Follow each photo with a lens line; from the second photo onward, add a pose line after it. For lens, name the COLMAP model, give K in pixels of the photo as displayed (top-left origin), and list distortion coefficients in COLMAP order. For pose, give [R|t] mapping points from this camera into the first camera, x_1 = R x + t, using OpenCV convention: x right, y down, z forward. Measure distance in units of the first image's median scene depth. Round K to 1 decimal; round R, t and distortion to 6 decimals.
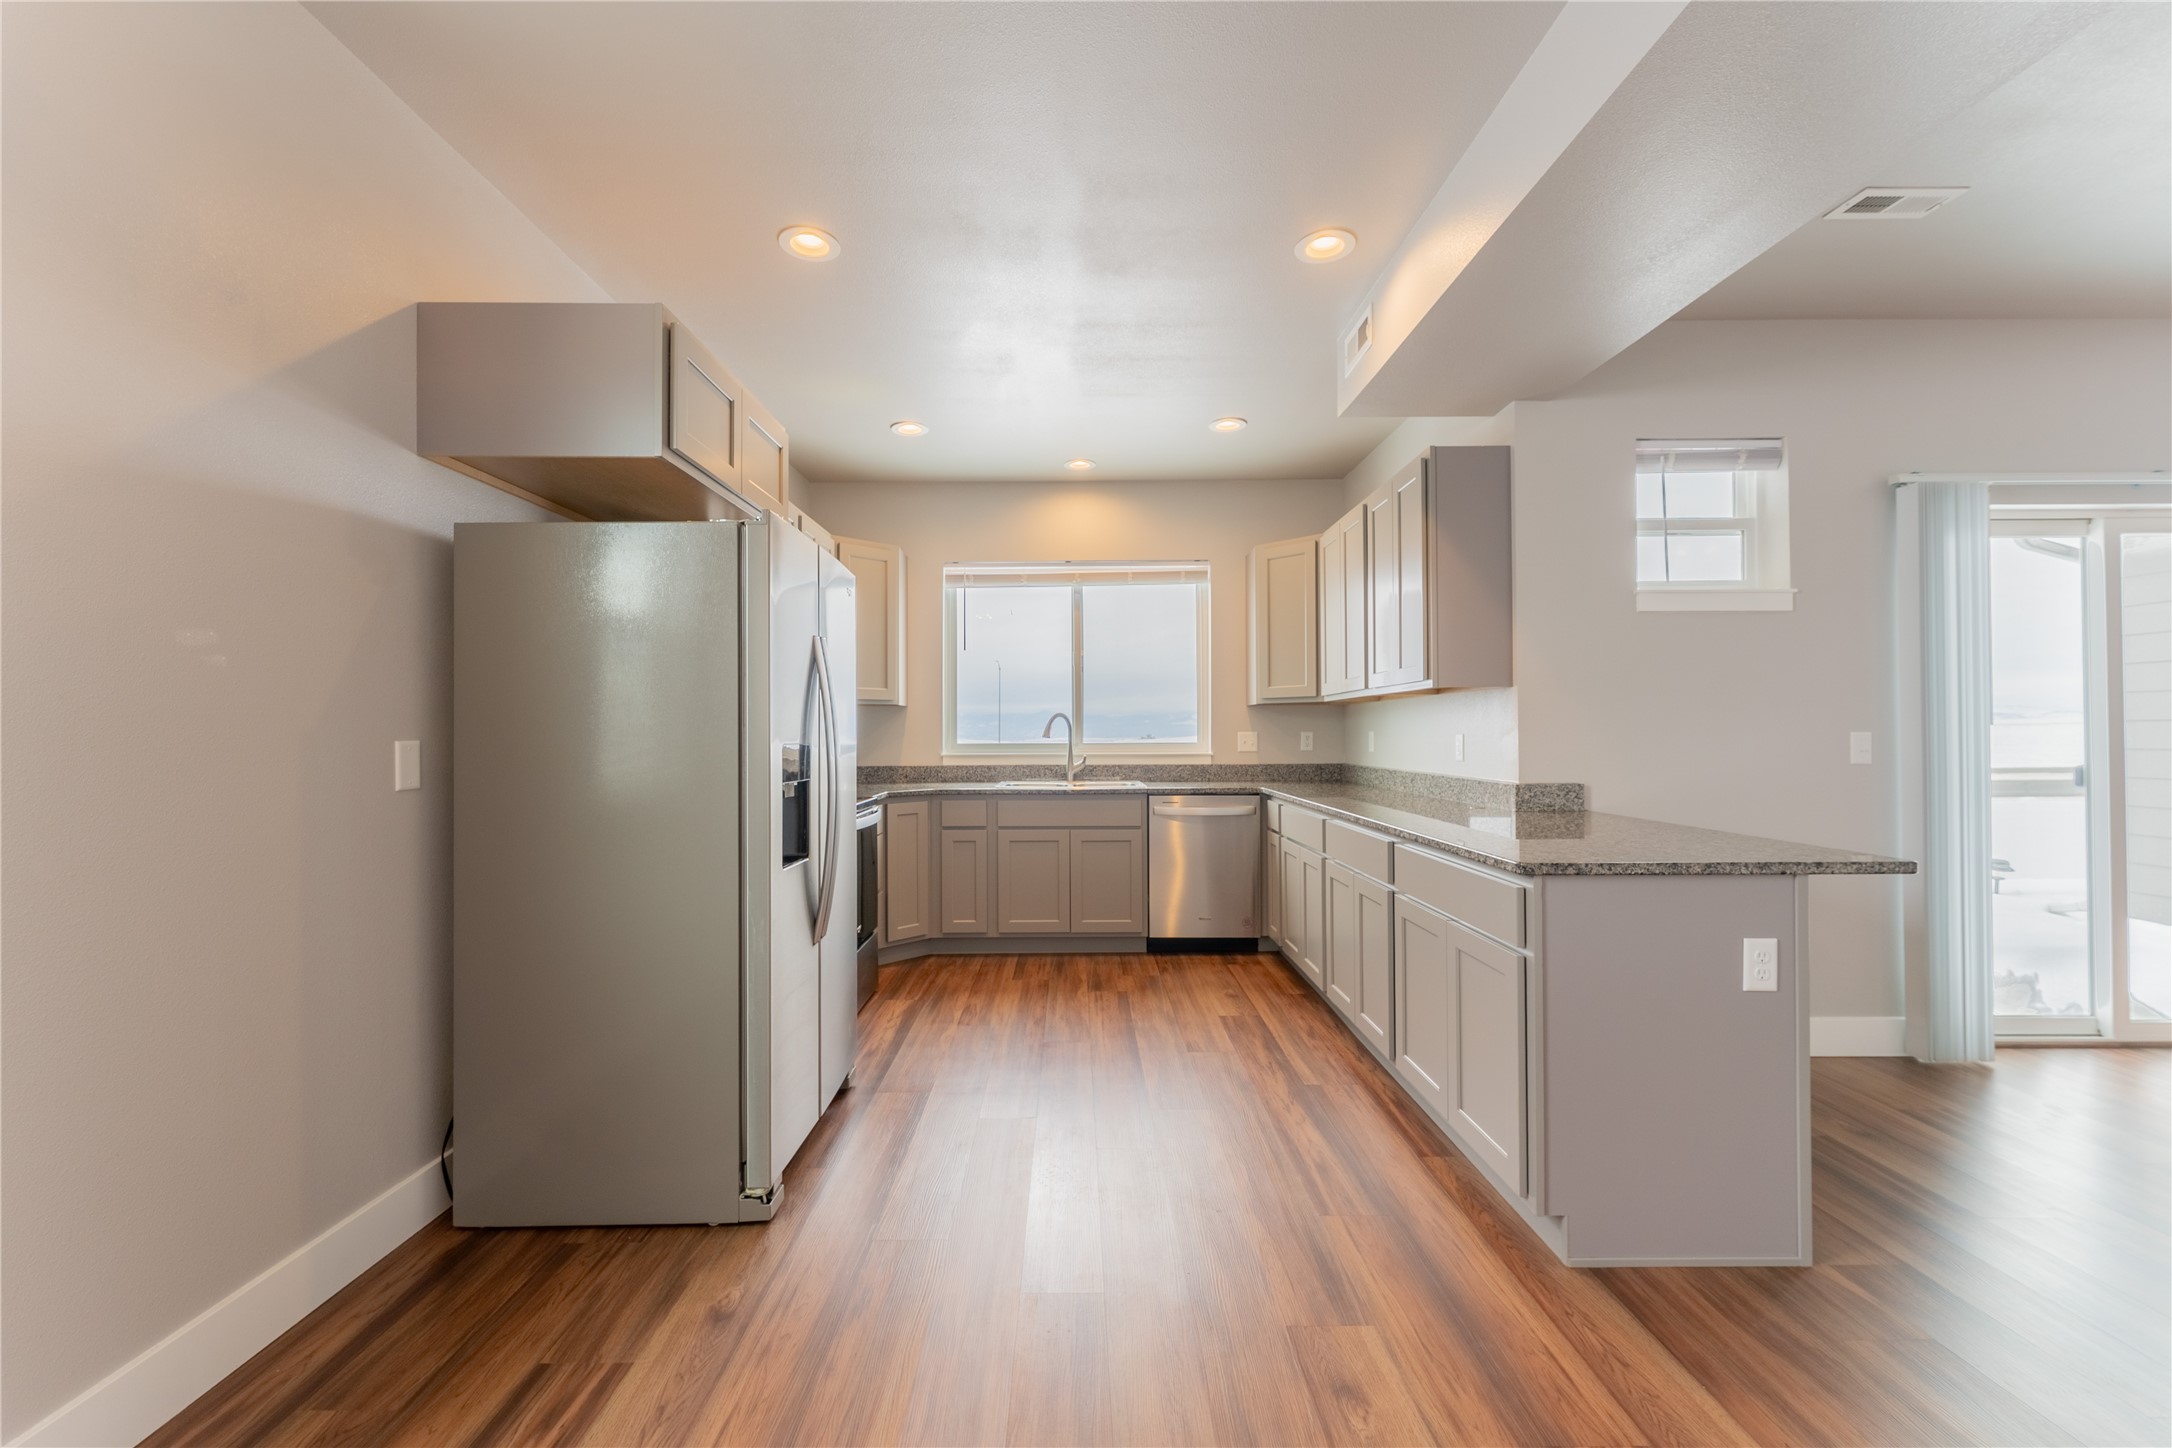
lens RADIAL K [[874.5, 0, 1077.3], [0, 874.5, 726.8], [0, 0, 1]] dist [0.000232, -0.000772]
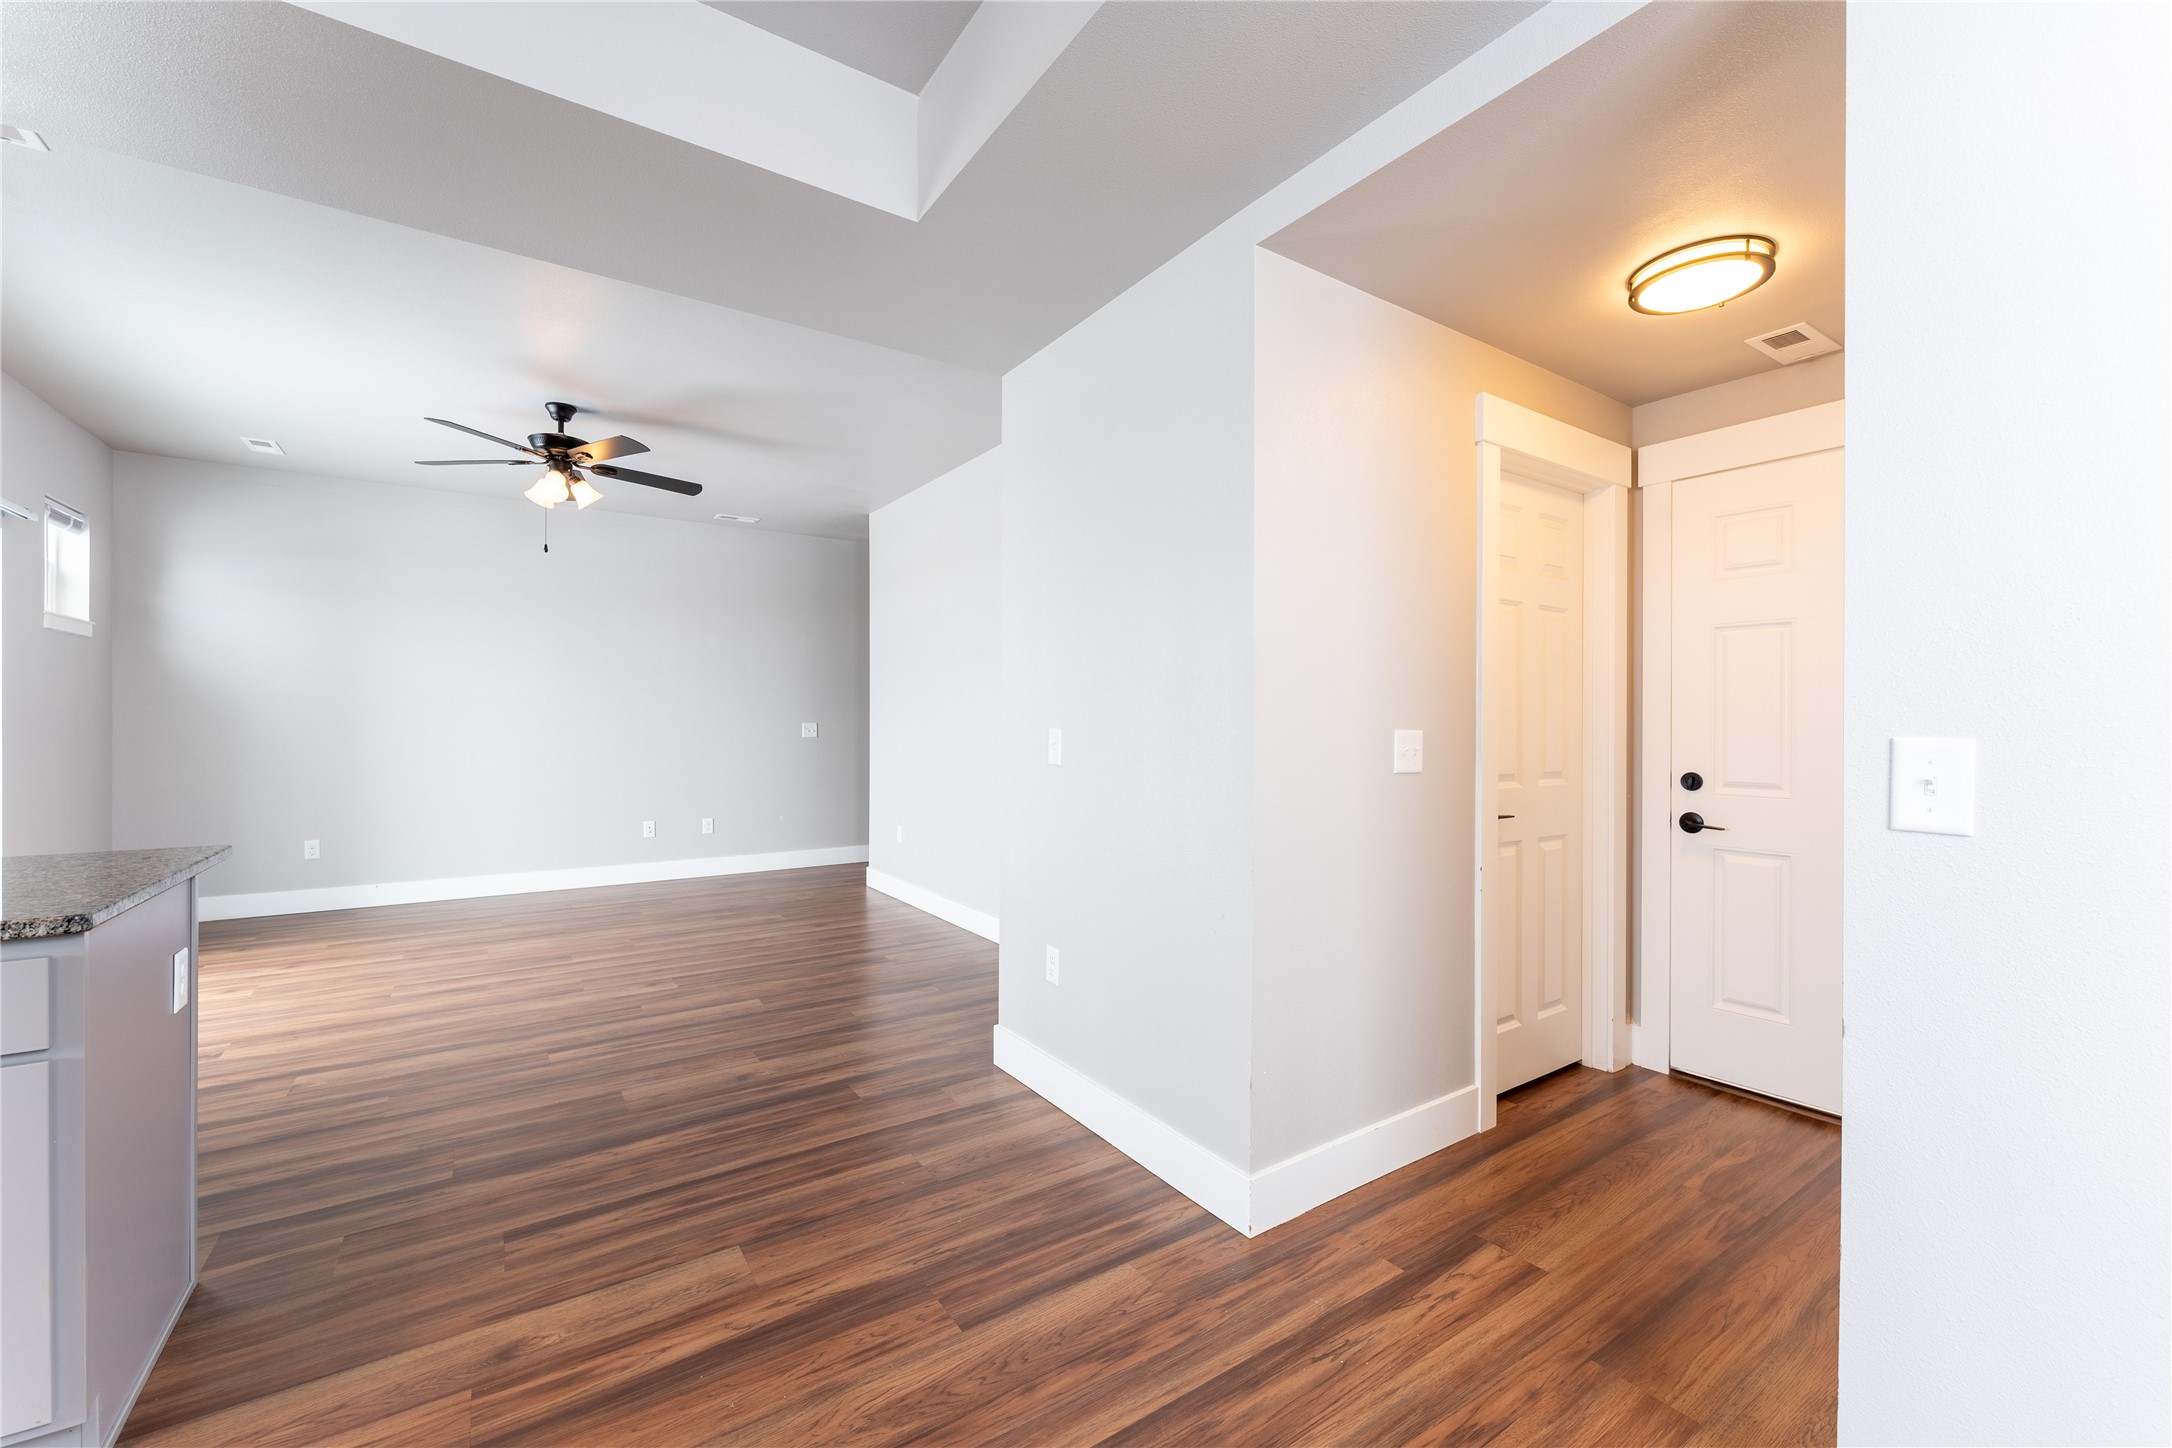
lens RADIAL K [[874.5, 0, 1077.3], [0, 874.5, 726.8], [0, 0, 1]] dist [0.000232, -0.000772]
pose [[-0.554870, -0.002608, 0.831933, -0.222791], [-0.004792, 0.999989, -0.000061, 0.000988], [-0.831923, -0.004021, -0.554877, 0.332748]]
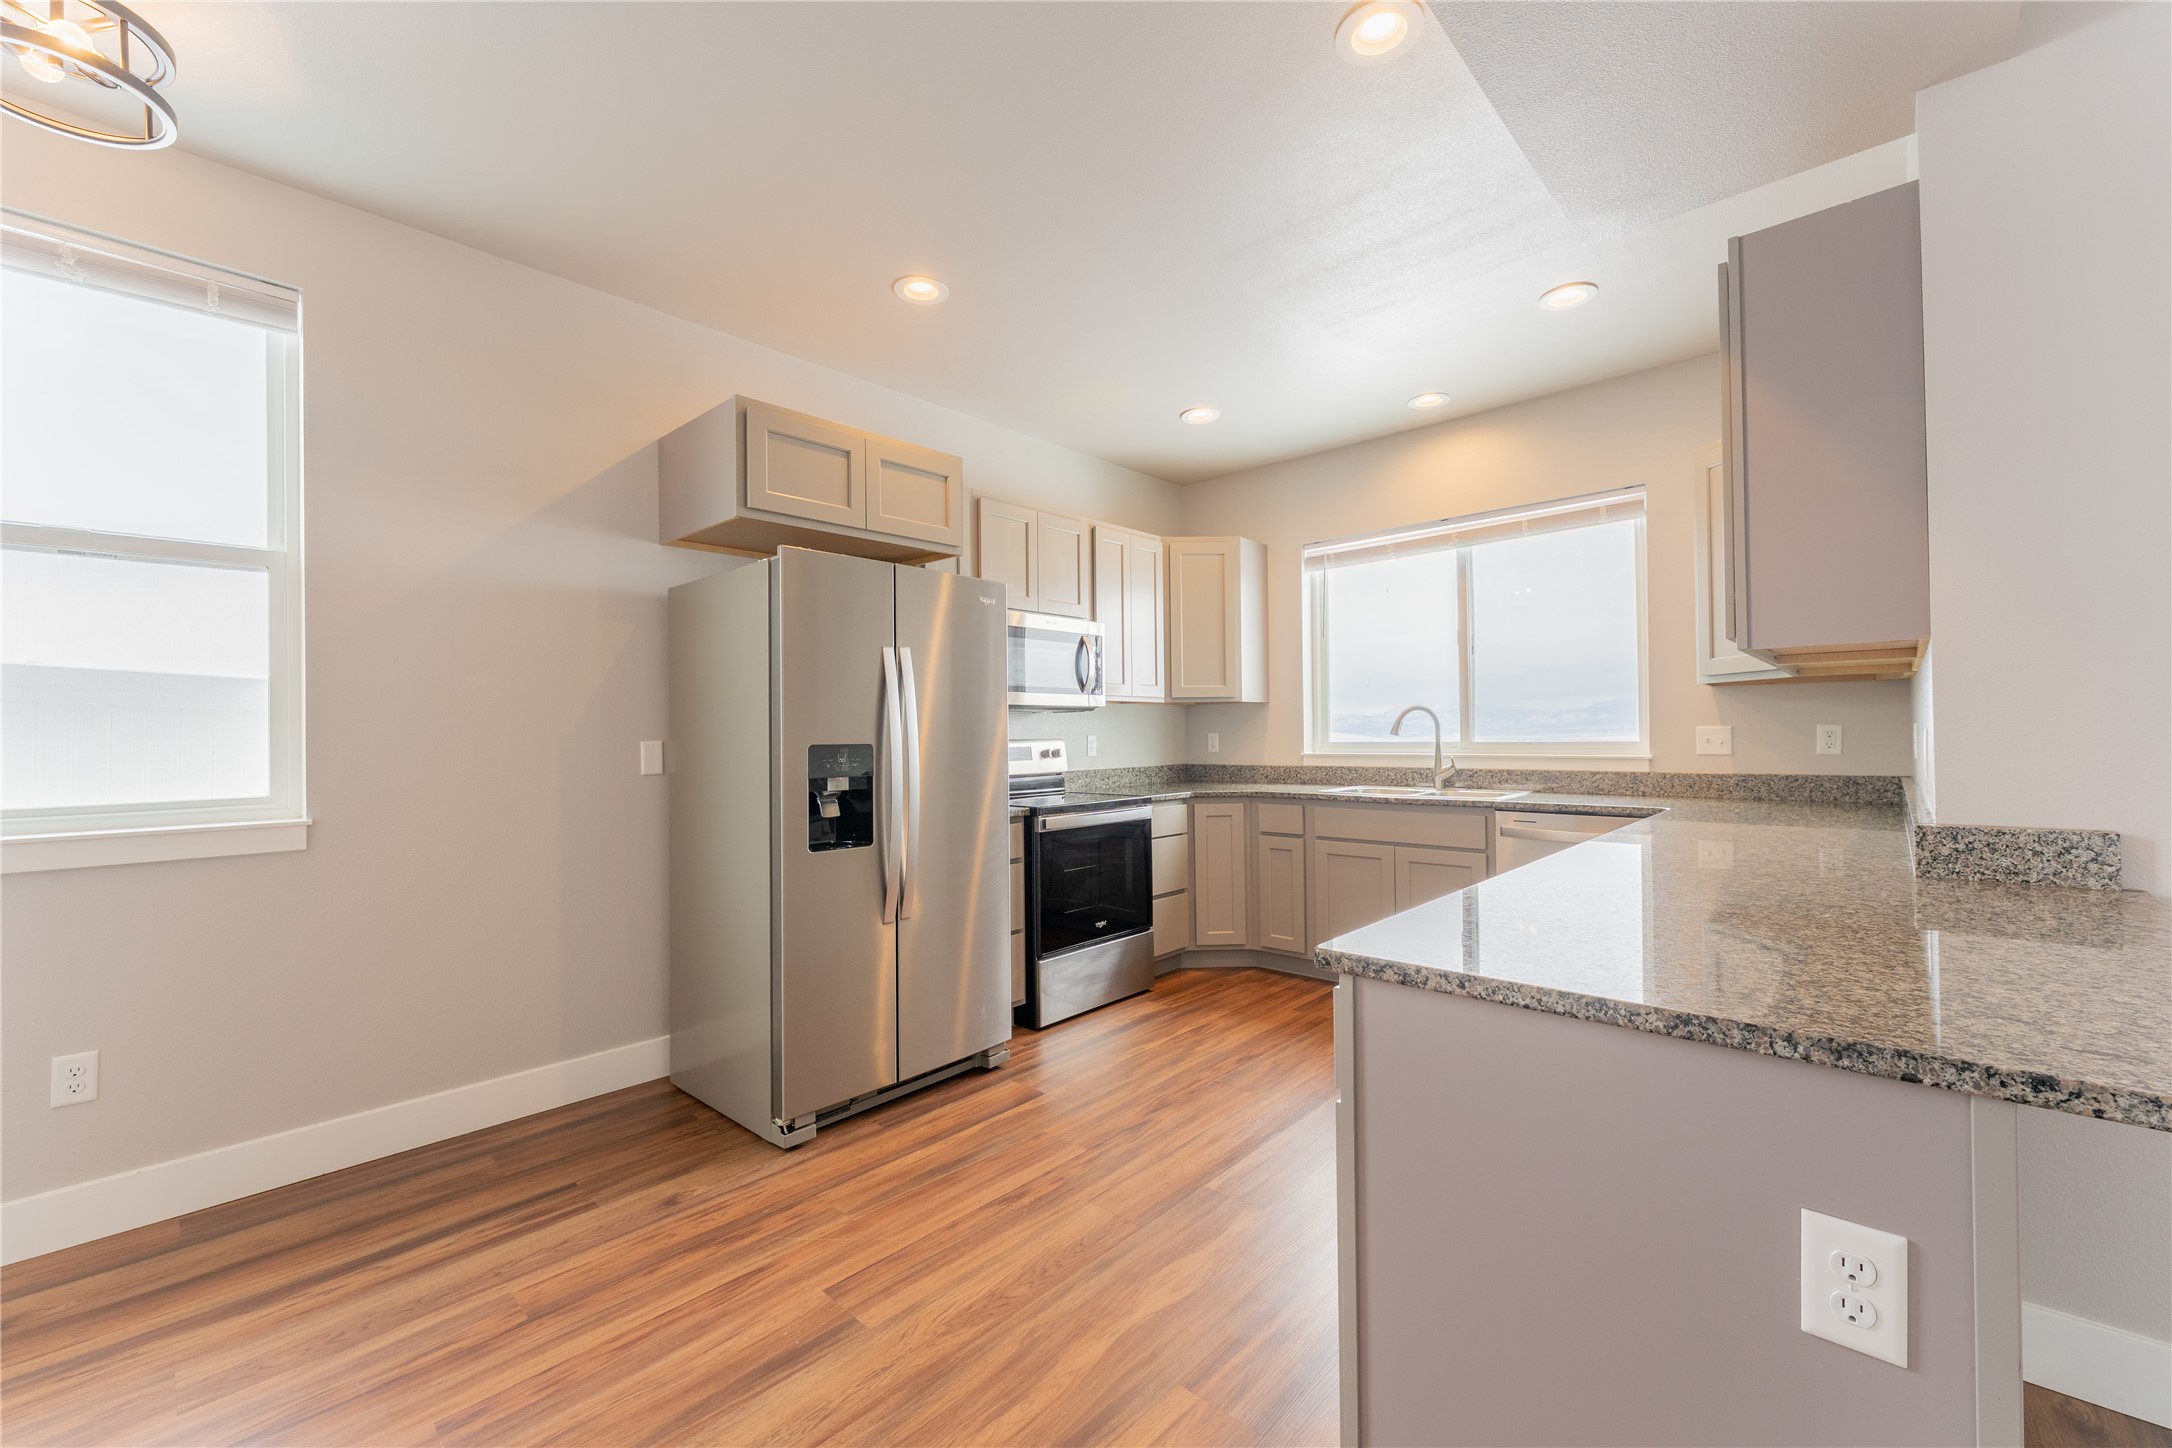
lens RADIAL K [[874.5, 0, 1077.3], [0, 874.5, 726.8], [0, 0, 1]] dist [0.000232, -0.000772]
pose [[0.729351, -0.009237, -0.684077, 0.364639], [0.012428, 0.999923, -0.000252, 0.000747], [0.684027, -0.008318, 0.729410, 0.203738]]
